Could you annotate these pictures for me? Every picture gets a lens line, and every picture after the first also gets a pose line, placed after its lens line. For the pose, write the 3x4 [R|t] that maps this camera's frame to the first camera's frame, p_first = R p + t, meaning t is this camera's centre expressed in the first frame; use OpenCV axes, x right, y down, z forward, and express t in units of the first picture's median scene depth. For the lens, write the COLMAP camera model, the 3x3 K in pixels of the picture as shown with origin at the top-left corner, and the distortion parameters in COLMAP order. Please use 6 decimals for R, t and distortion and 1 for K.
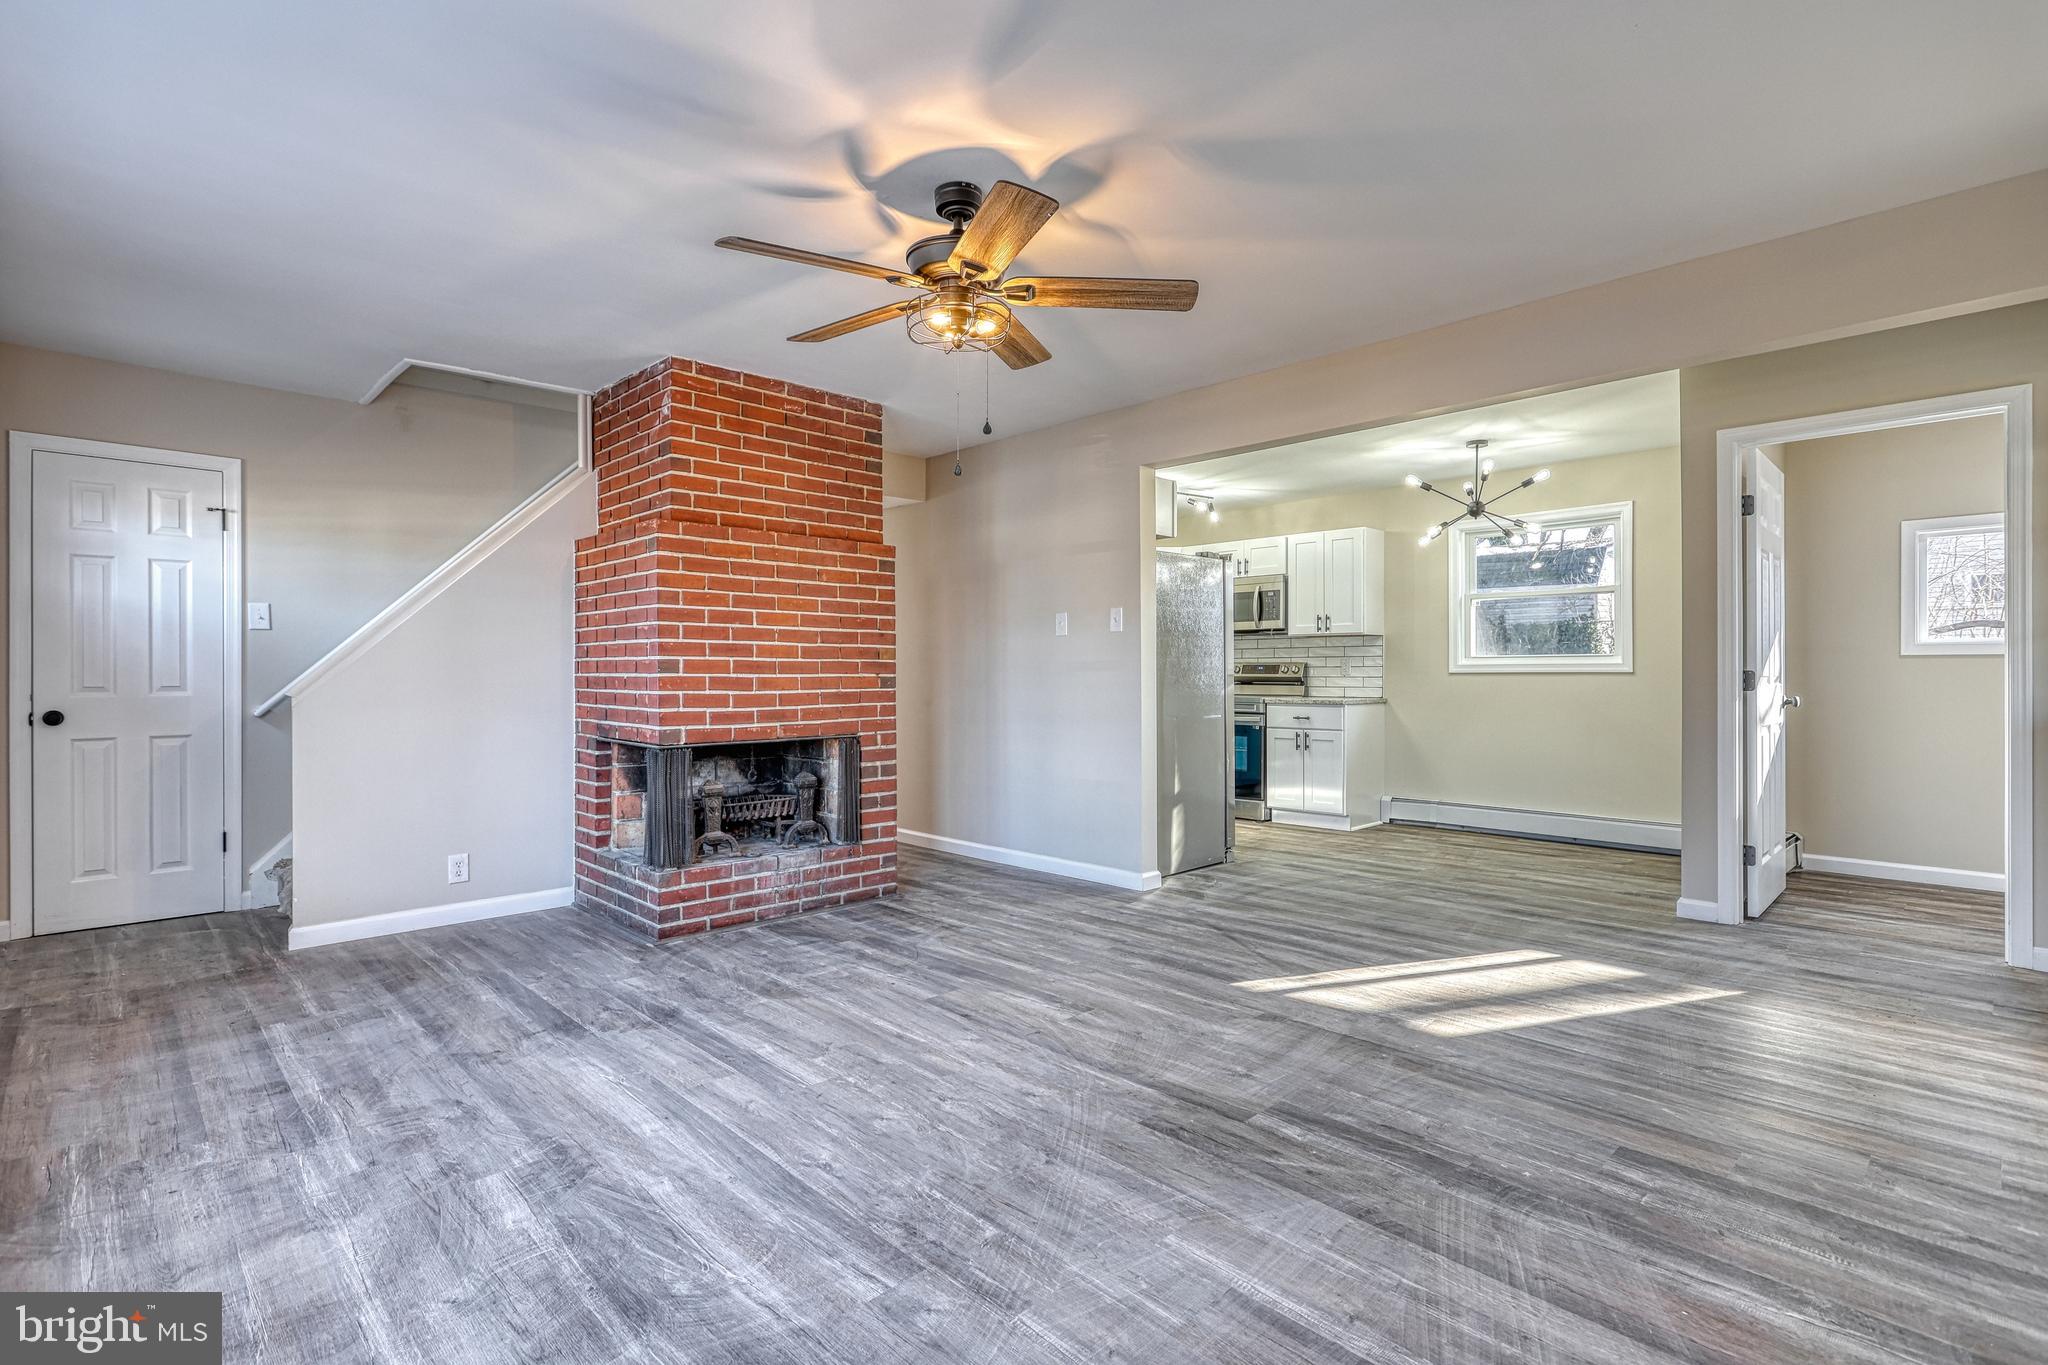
lens RADIAL K [[945.4, 0, 1024.0], [0, 945.4, 682.5], [0, 0, 1]] dist [-0.024458, -0.000025]
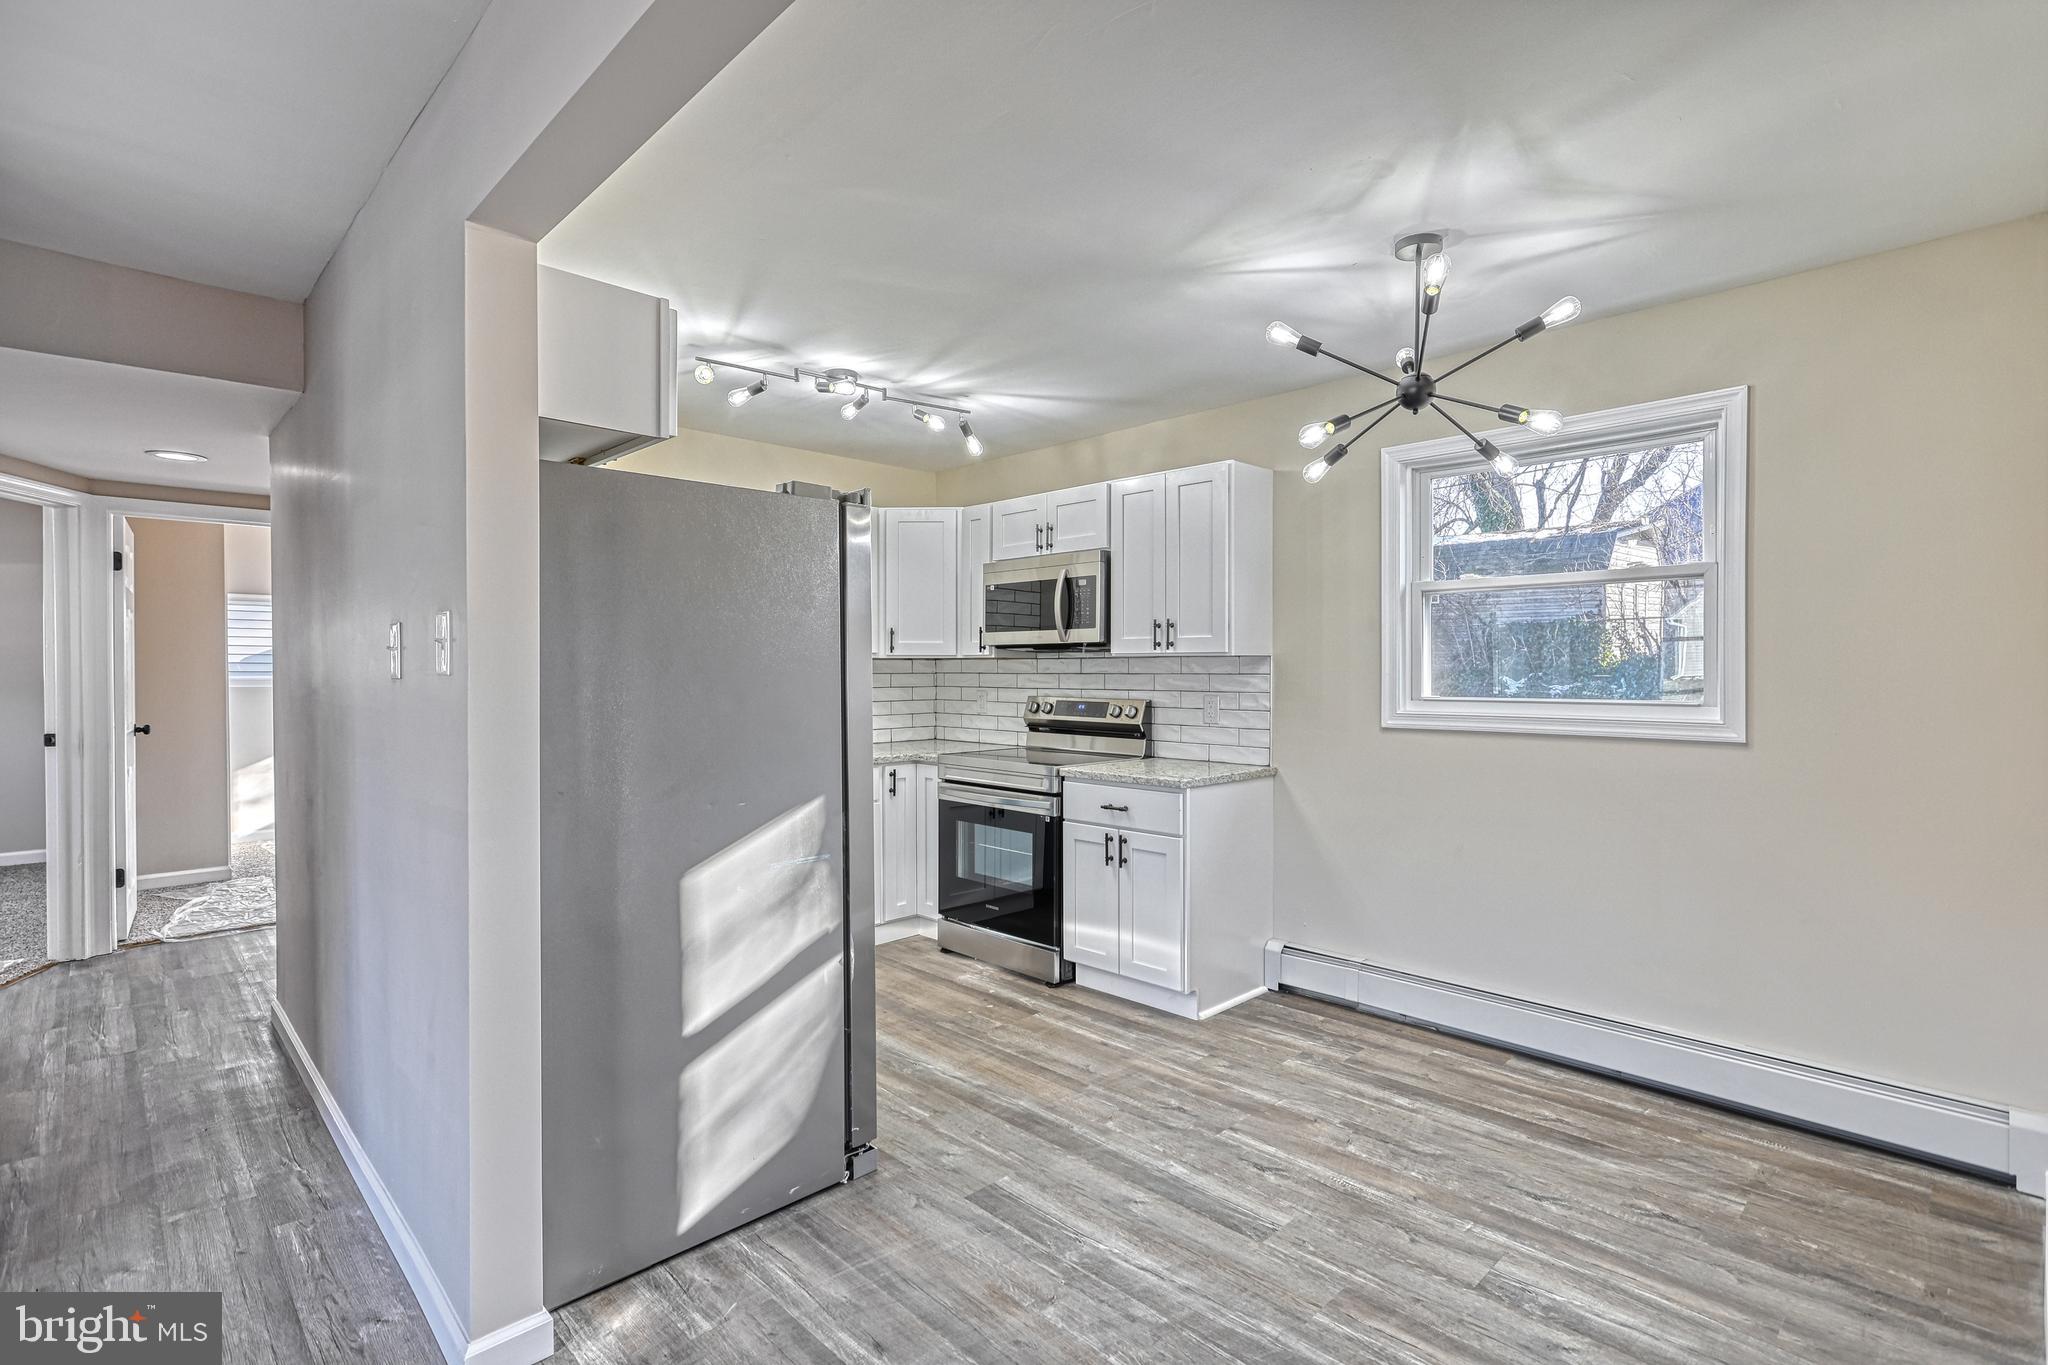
lens RADIAL K [[945.4, 0, 1024.0], [0, 945.4, 682.5], [0, 0, 1]] dist [-0.024458, -0.000025]
pose [[0.999992, 0.000378, 0.003969, 0.230717], [-0.000403, 0.999981, 0.006170, -0.037400], [-0.003967, -0.006171, 0.999973, 0.435151]]
